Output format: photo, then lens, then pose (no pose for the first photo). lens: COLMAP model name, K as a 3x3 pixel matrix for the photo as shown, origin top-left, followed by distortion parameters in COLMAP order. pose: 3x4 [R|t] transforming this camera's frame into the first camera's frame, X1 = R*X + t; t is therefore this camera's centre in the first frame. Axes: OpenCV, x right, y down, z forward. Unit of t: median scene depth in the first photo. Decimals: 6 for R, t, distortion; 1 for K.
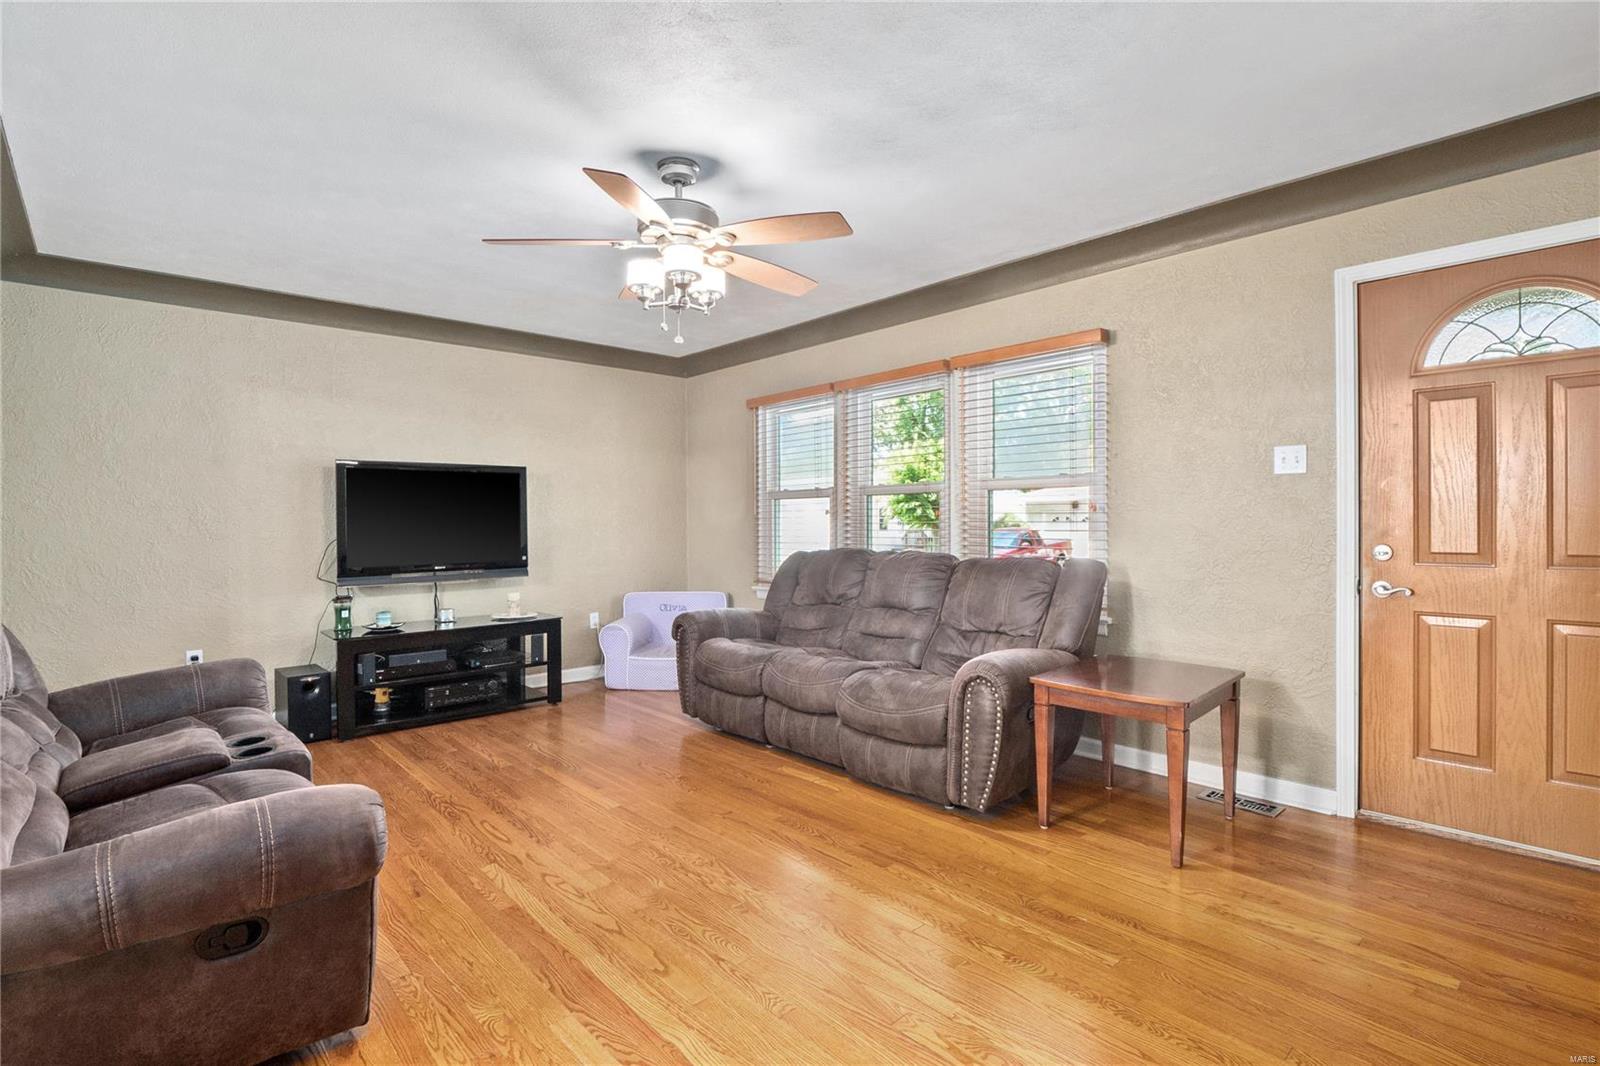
lens RADIAL K [[748.4, 0, 800.0], [0, 748.4, 533.0], [0, 0, 1]] dist [-0.002048, -0.000925]
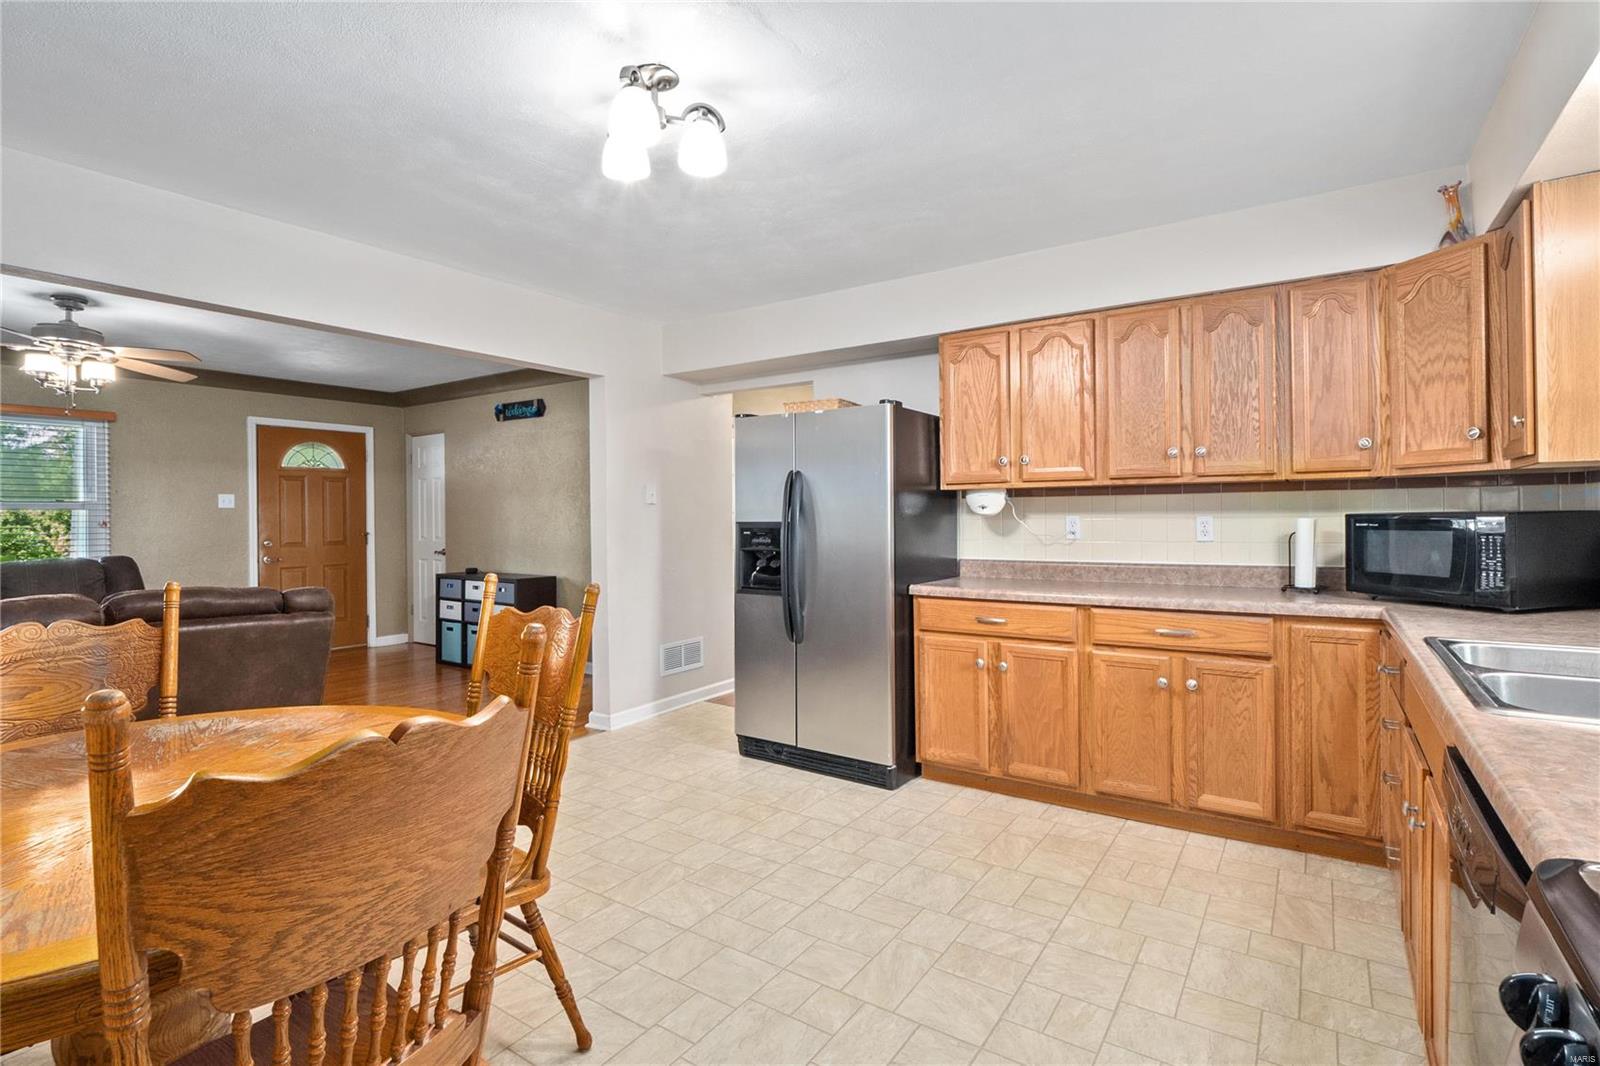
lens RADIAL K [[763.3, 0, 805.0], [0, 763.3, 523.0], [0, 0, 1]] dist [0.000081, -0.000271]
pose [[-0.230923, 0.002185, 0.972970, -1.856575], [0.025368, 0.999671, 0.003776, -0.003005], [-0.972641, 0.025554, -0.230903, -0.076581]]
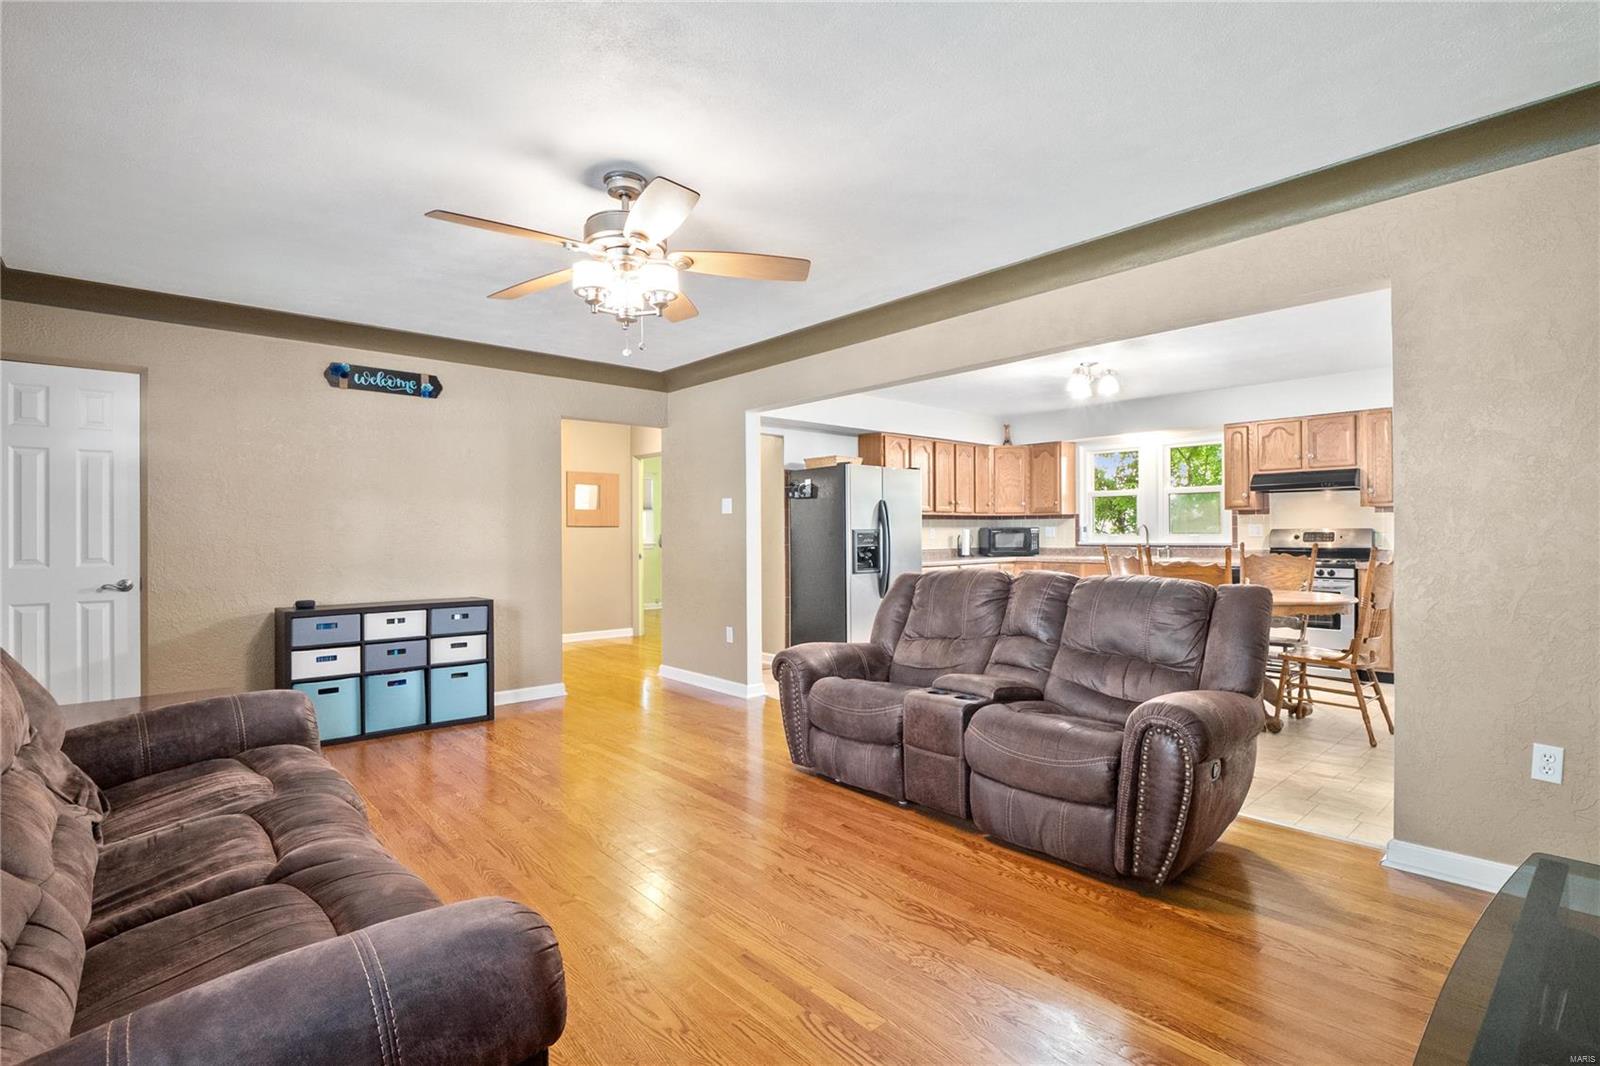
lens RADIAL K [[763.3, 0, 805.0], [0, 763.3, 523.0], [0, 0, 1]] dist [0.000081, -0.000271]
pose [[-0.999875, 0.013635, 0.007954, -0.382941], [0.013658, 0.999903, 0.002793, -0.029583], [-0.007915, 0.002901, -0.999964, 1.901610]]
